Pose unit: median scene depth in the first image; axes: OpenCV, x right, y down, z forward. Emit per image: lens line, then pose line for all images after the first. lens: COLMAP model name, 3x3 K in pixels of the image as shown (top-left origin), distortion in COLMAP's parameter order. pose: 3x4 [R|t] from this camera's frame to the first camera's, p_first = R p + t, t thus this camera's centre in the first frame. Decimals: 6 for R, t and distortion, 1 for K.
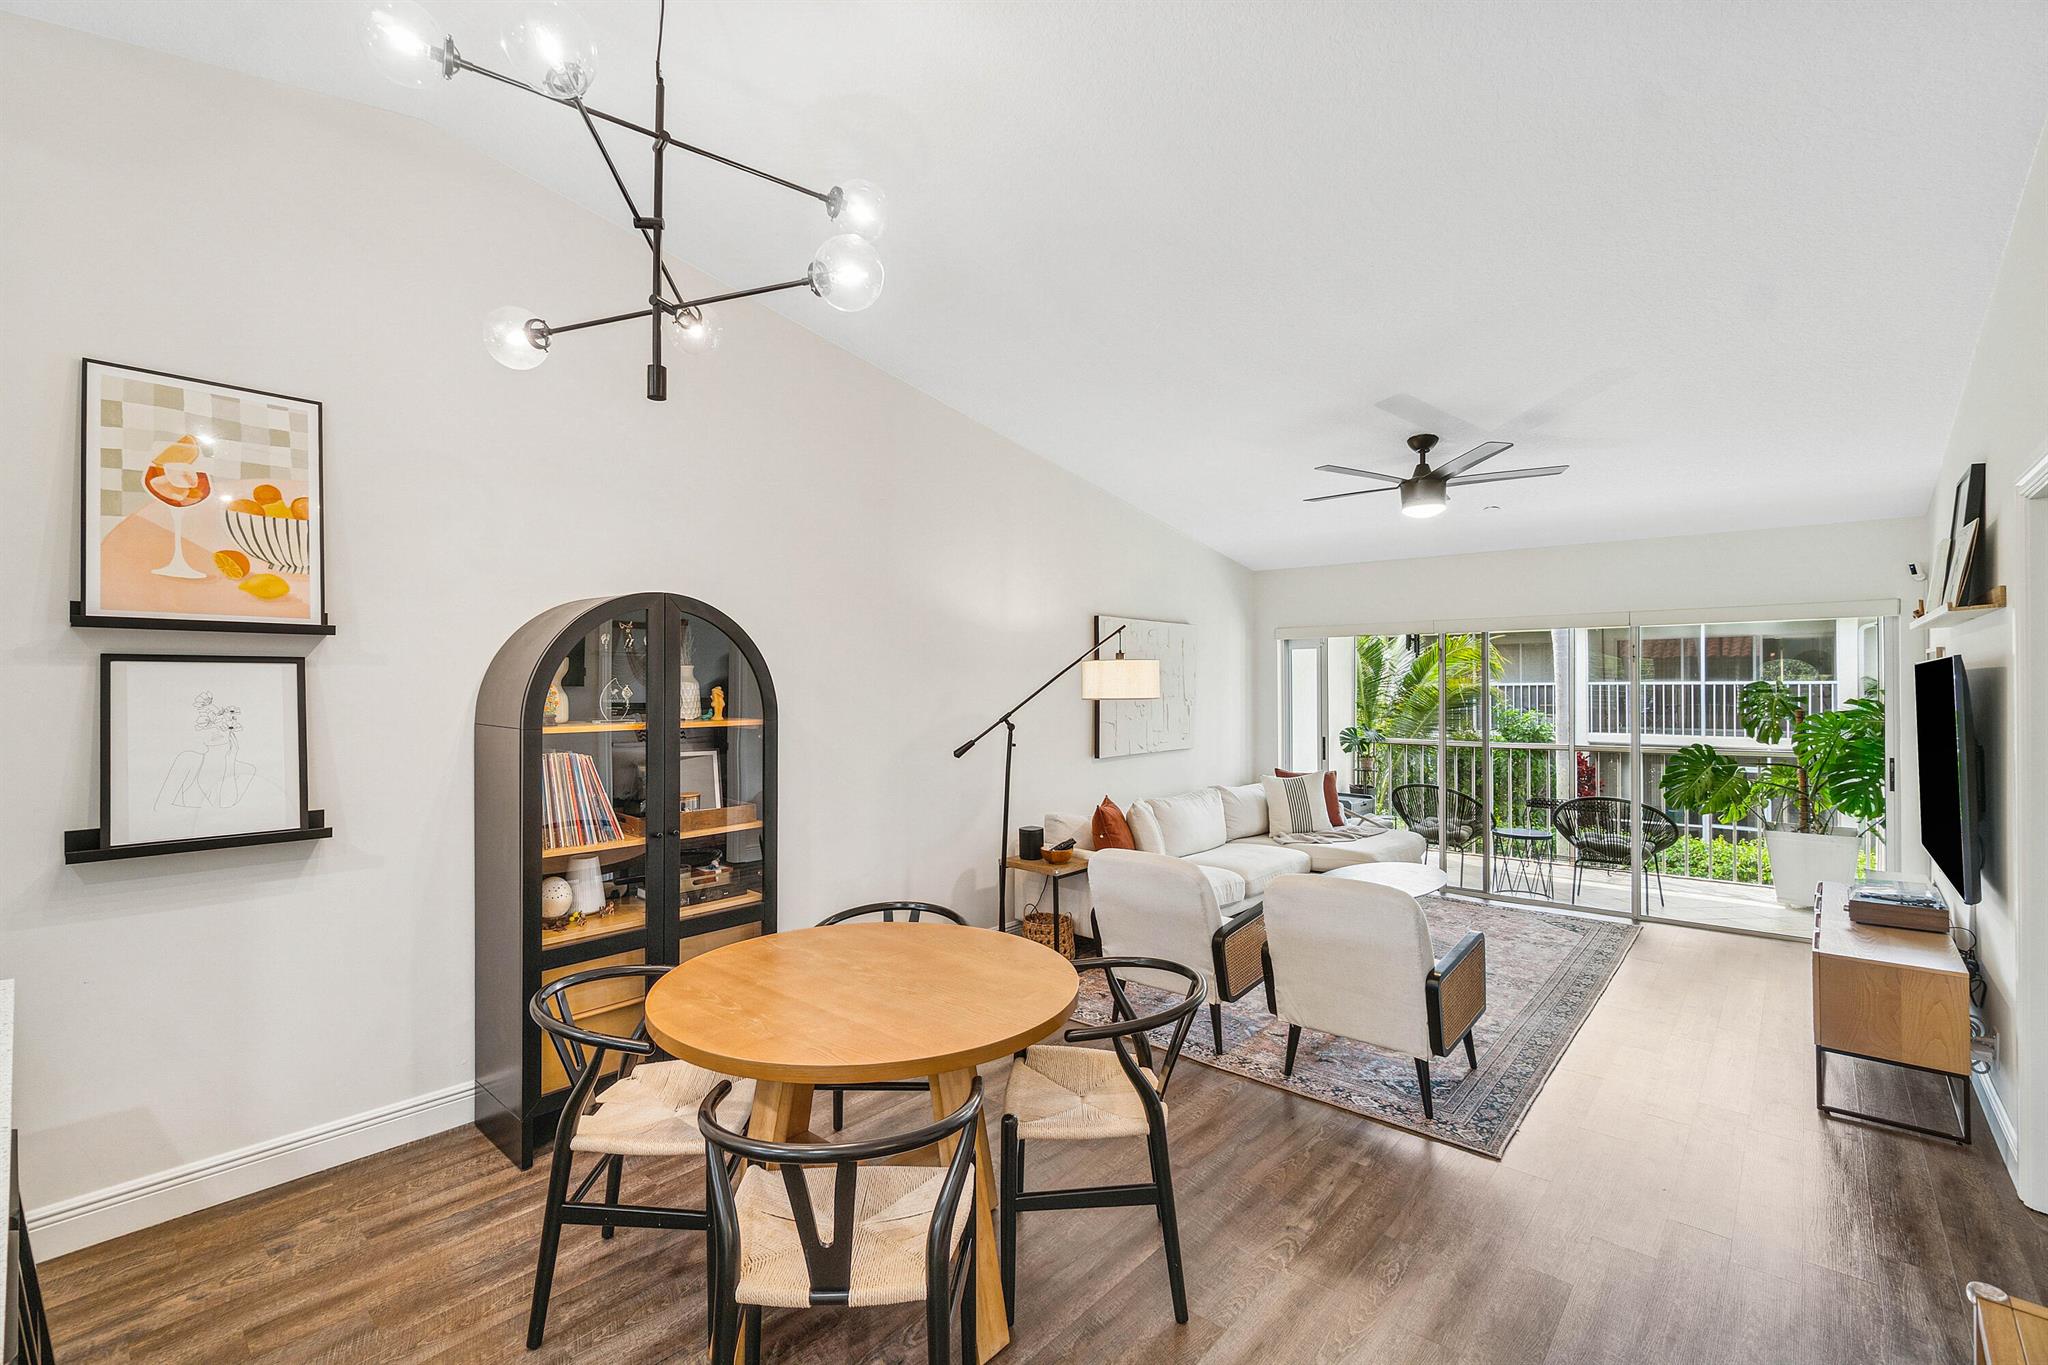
lens RADIAL K [[869.0, 0, 1044.0], [0, 869.0, 687.9], [0, 0, 1]] dist [0.002431, 0.000484]
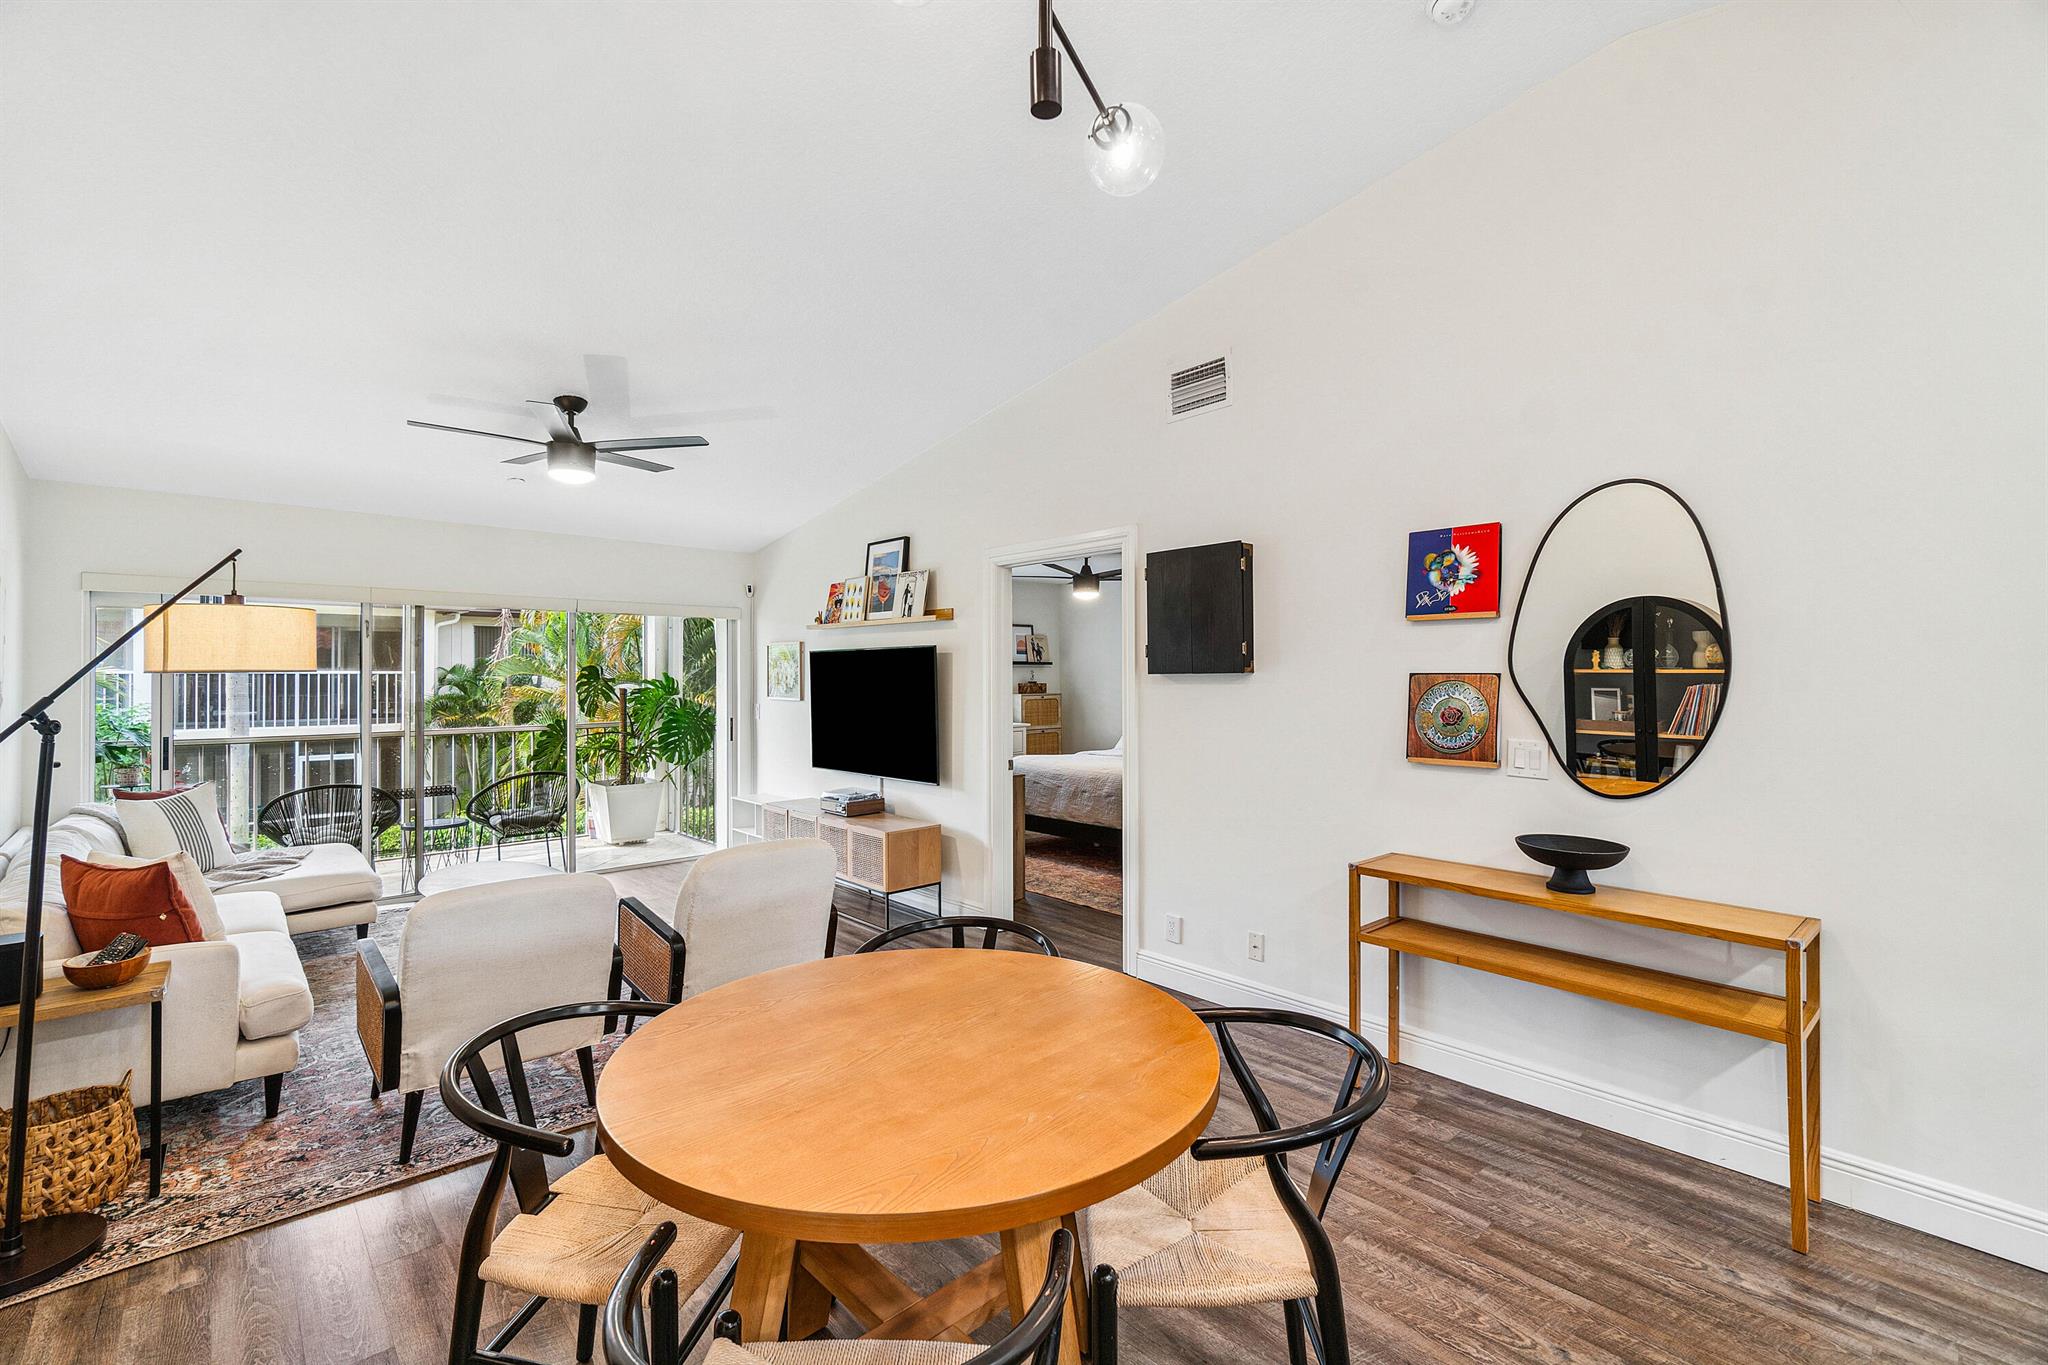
lens RADIAL K [[869.0, 0, 1044.0], [0, 869.0, 687.9], [0, 0, 1]] dist [0.002431, 0.000484]
pose [[0.074759, -0.012661, 0.997121, -0.364268], [0.004812, 0.999912, 0.012336, 0.014662], [-0.997190, 0.003876, 0.074813, 0.312111]]
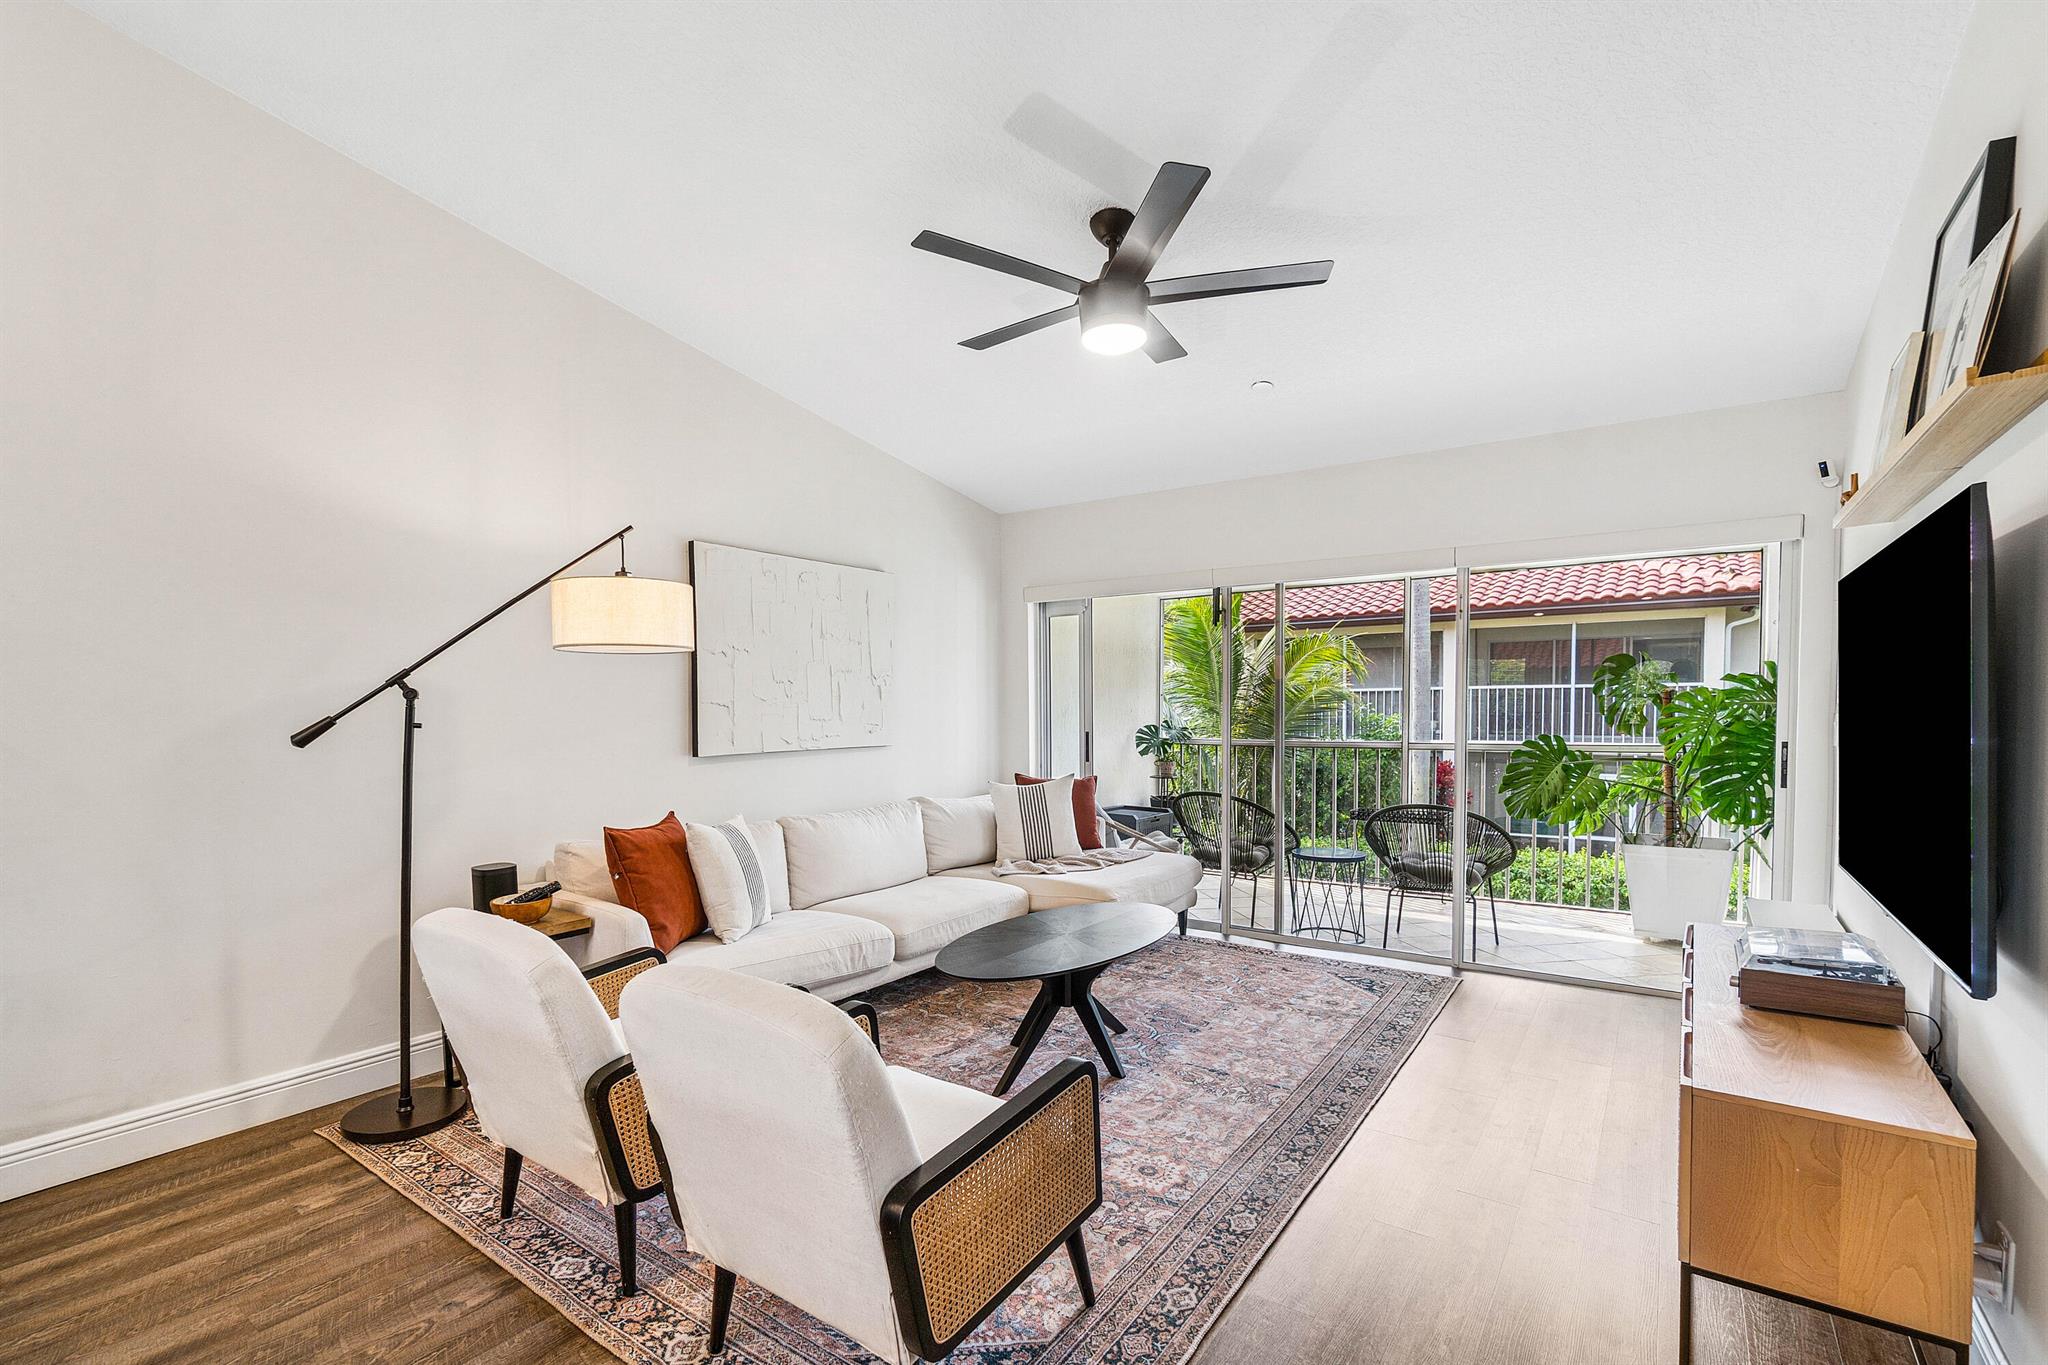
lens RADIAL K [[903.5, 0, 1027.2], [0, 903.5, 744.6], [0, 0, 1]] dist [-0.004400, 0.000378]
pose [[0.995153, -0.007435, 0.098059, 0.236200], [0.003126, 0.999026, 0.044016, 0.040412], [-0.098290, -0.043496, 0.994207, 0.273392]]
